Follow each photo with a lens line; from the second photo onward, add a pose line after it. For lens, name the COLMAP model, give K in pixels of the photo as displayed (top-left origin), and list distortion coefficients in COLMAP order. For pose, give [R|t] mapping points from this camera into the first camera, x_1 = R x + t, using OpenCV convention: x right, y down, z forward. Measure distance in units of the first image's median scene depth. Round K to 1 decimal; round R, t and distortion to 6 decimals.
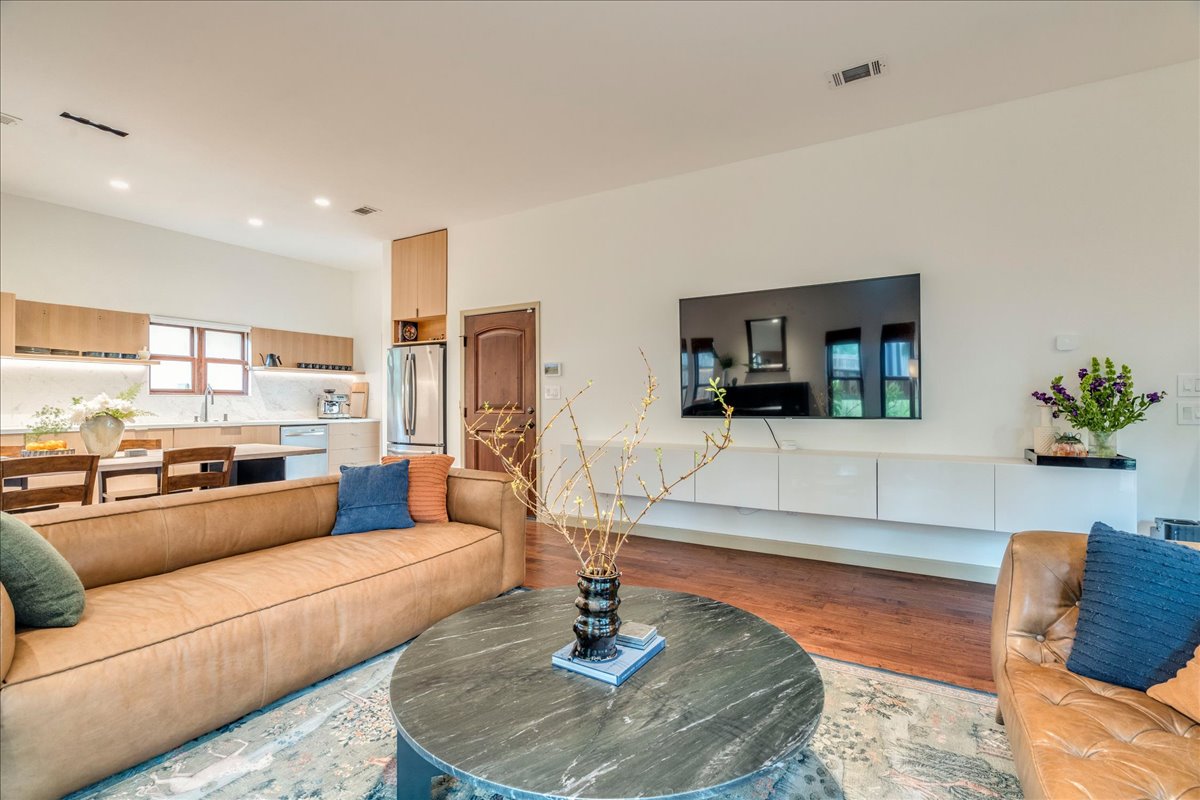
lens RADIAL K [[541.6, 0, 600.5], [0, 541.6, 395.7], [0, 0, 1]] dist [-0.002880, -0.000277]
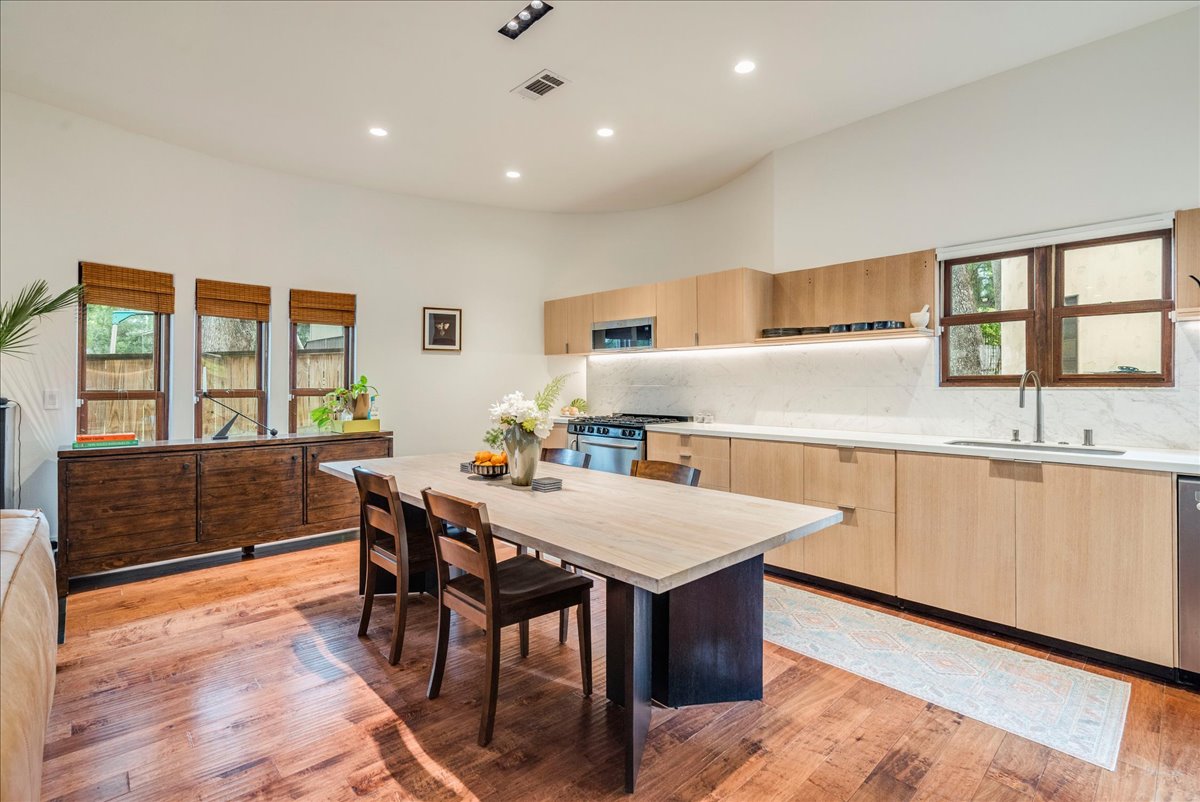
lens RADIAL K [[557.6, 0, 589.0], [0, 557.6, 382.3], [0, 0, 1]] dist [-0.000511, 0.000362]
pose [[-0.293530, -0.006524, -0.955928, -0.157020], [0.011901, 0.999874, -0.010478, -0.005045], [0.955876, -0.014452, -0.293415, 0.823875]]
